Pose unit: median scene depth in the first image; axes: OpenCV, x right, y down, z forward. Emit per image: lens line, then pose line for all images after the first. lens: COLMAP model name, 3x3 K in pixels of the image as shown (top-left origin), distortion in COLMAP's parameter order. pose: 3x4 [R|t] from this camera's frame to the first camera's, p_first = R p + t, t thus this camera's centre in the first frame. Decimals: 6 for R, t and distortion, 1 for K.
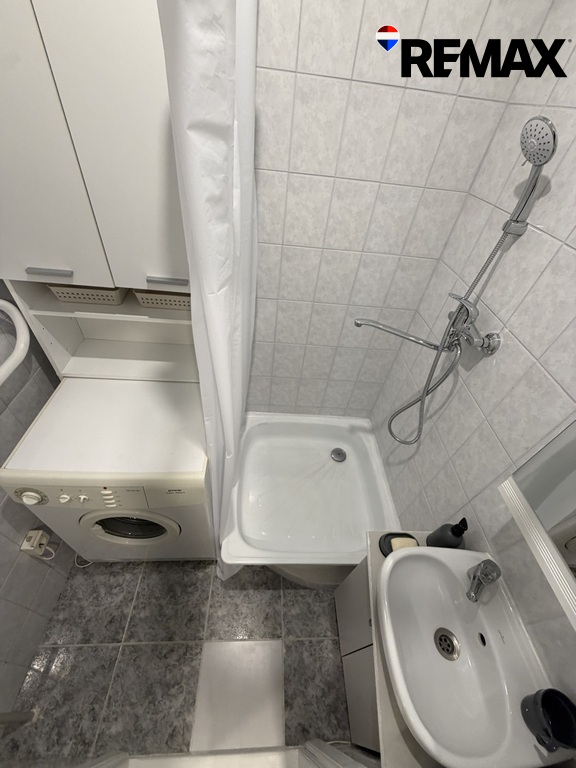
lens RADIAL K [[305.0, 0, 286.1], [0, 305.0, 381.2], [0, 0, 1]] dist [0.001941, -0.000701]
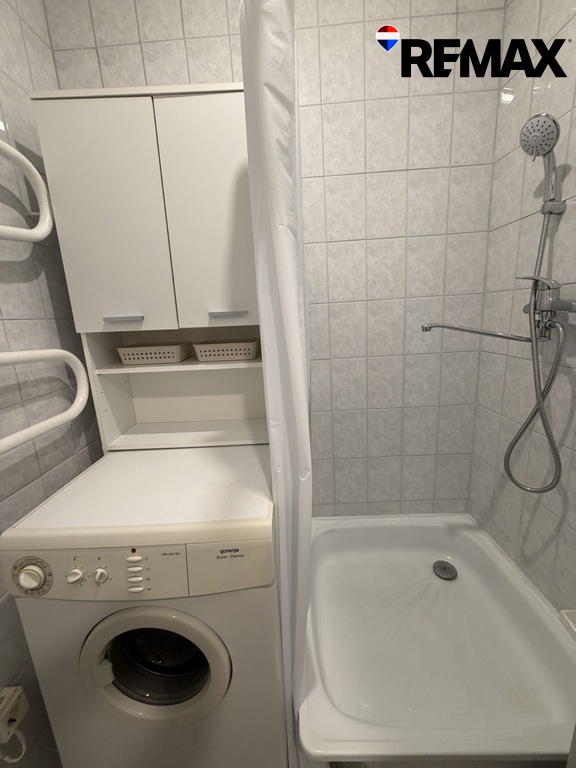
lens RADIAL K [[305.0, 0, 287.3], [0, 305.0, 381.2], [0, 0, 1]] dist [0.001941, -0.000701]
pose [[0.987059, -0.141107, -0.076181, -0.112148], [0.080175, 0.845685, -0.527626, 0.343690], [0.138876, 0.514690, 0.846054, 0.209661]]
